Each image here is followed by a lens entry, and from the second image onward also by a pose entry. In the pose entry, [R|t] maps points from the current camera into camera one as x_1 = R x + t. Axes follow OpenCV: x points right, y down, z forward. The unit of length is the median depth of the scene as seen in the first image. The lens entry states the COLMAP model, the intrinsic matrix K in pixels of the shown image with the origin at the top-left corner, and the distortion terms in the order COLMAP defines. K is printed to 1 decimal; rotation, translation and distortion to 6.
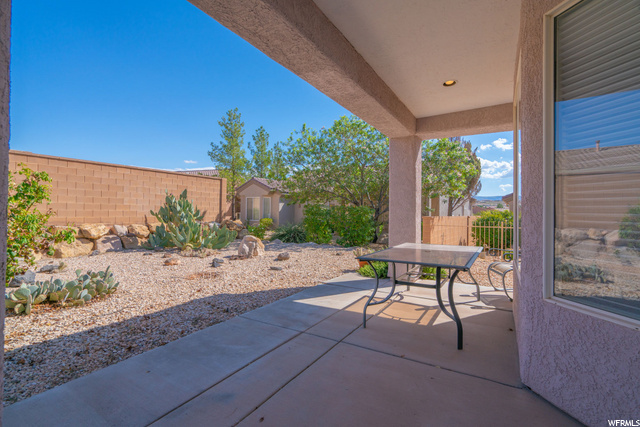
lens RADIAL K [[291.0, 0, 328.2], [0, 291.0, 210.3], [0, 0, 1]] dist [0.000546, 0.000421]
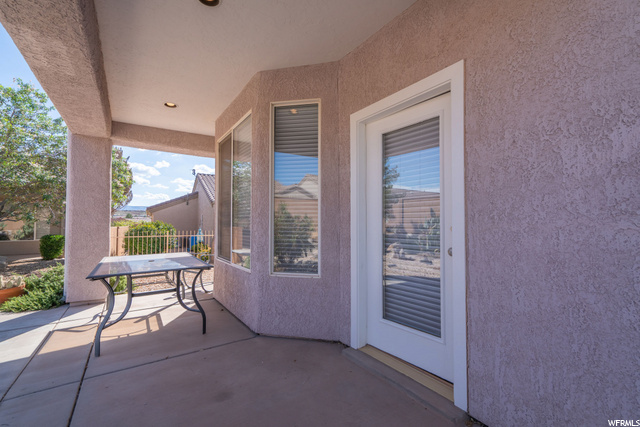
lens RADIAL K [[282.6, 0, 321.1], [0, 282.6, 223.3], [0, 0, 1]] dist [0.000922, 0.000329]
pose [[0.411195, -0.008729, 0.911506, -0.306278], [-0.000905, 0.999950, 0.009984, -0.002082], [-0.911547, -0.004931, 0.411166, 0.039857]]
